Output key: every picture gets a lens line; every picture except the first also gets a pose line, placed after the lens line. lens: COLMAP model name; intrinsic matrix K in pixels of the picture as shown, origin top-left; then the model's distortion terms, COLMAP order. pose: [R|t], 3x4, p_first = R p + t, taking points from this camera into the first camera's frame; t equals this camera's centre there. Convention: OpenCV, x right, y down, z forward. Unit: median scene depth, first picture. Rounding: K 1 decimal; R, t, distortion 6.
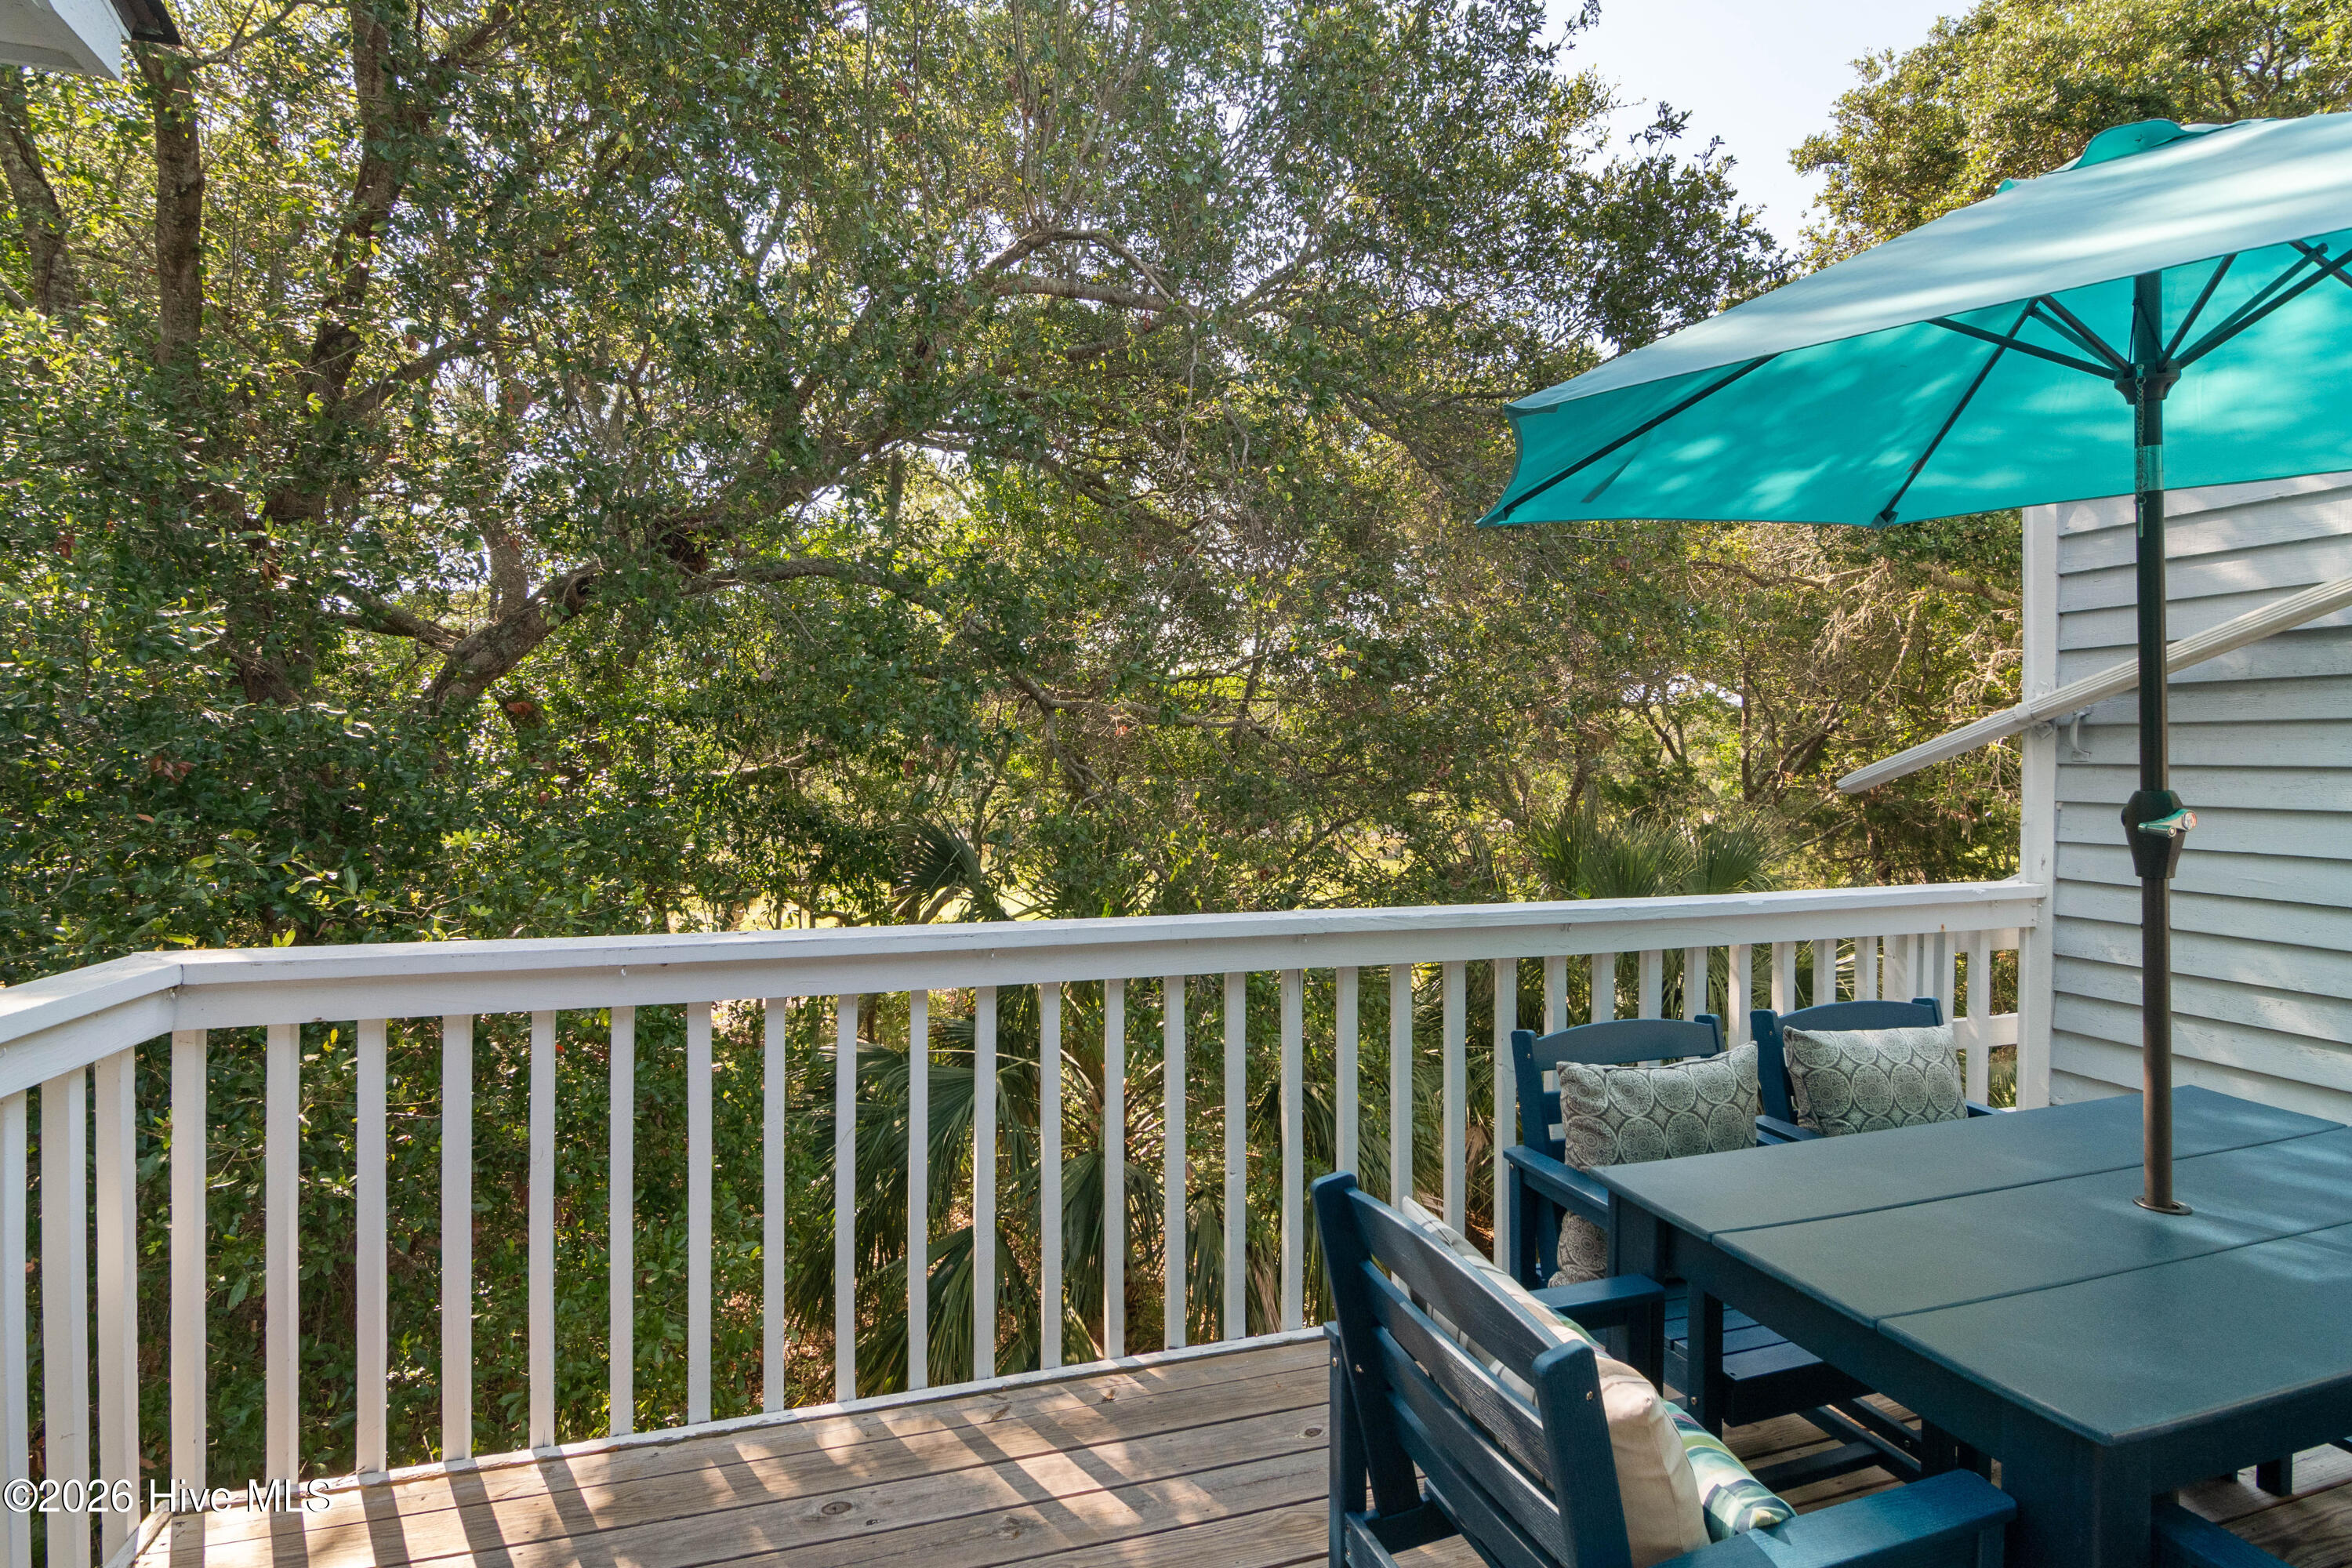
lens RADIAL K [[1194.2, 0, 1175.8], [0, 1194.2, 758.0], [0, 0, 1]] dist [-0.028407, 0.000059]
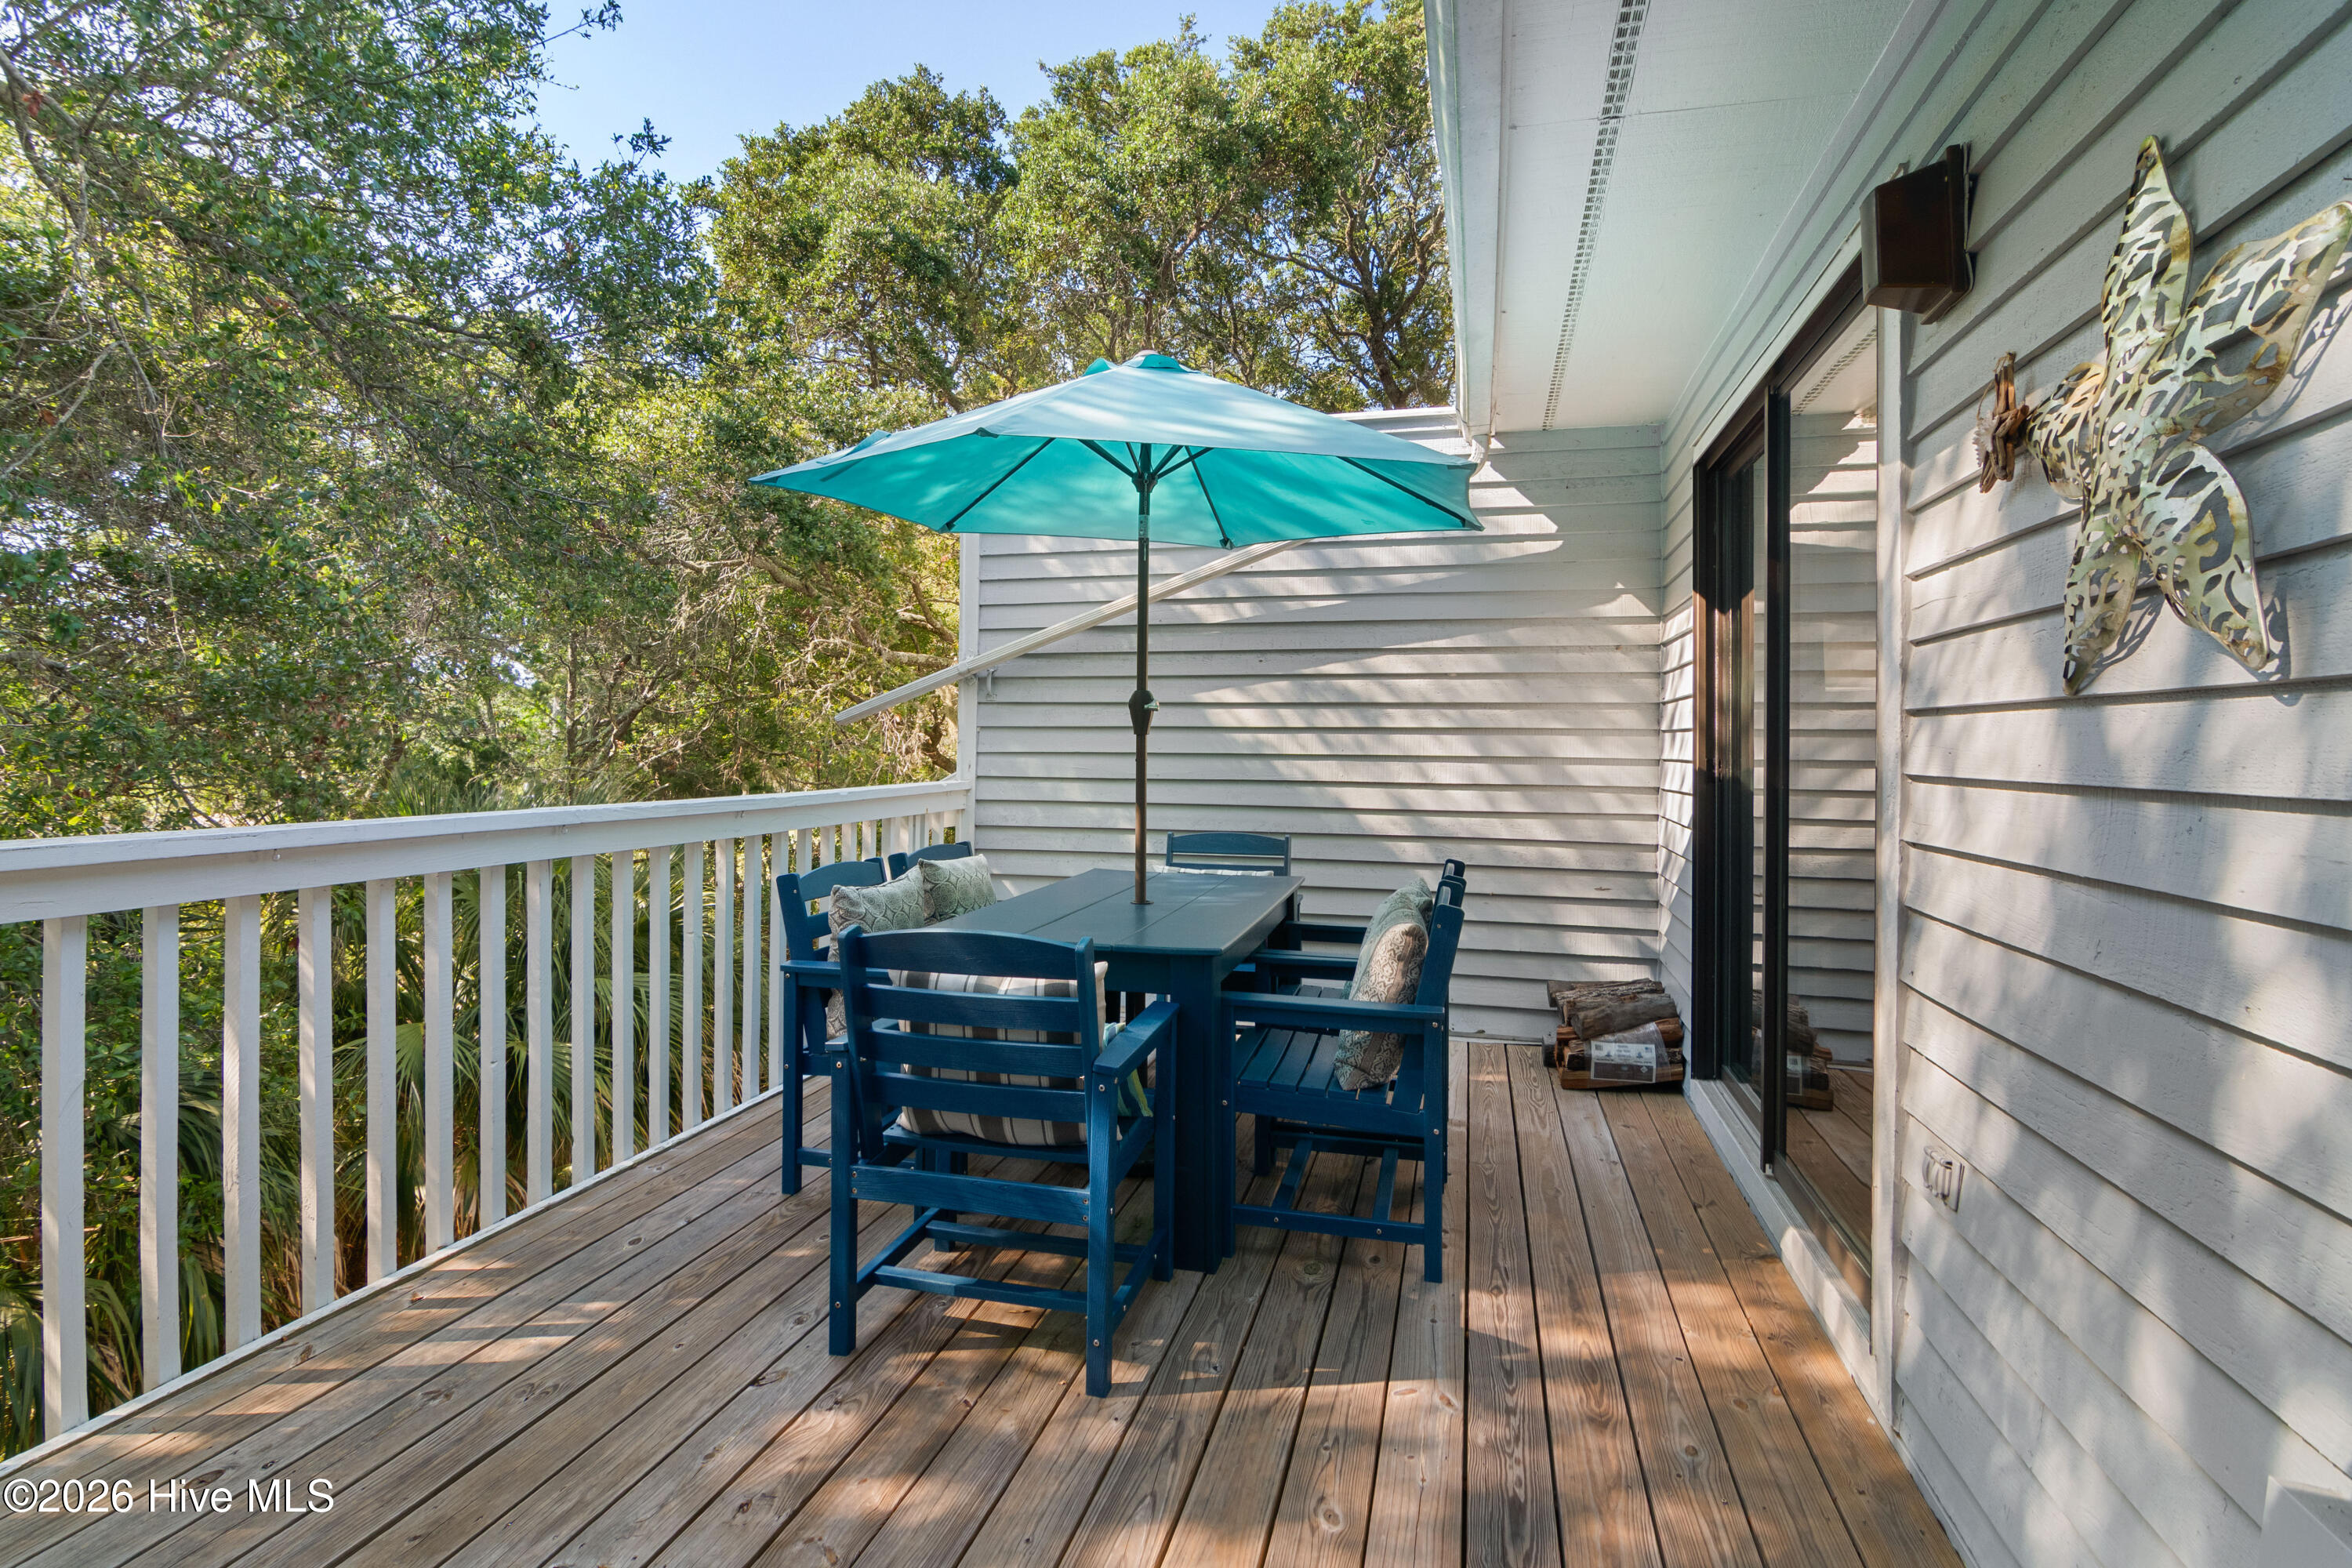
lens RADIAL K [[1194.2, 0, 1175.8], [0, 1194.2, 758.0], [0, 0, 1]] dist [-0.028407, 0.000059]
pose [[0.500151, -0.003404, 0.865932, -0.445433], [-0.008127, 0.999930, 0.008624, 0.061237], [-0.865900, -0.011351, 0.500088, -0.017762]]
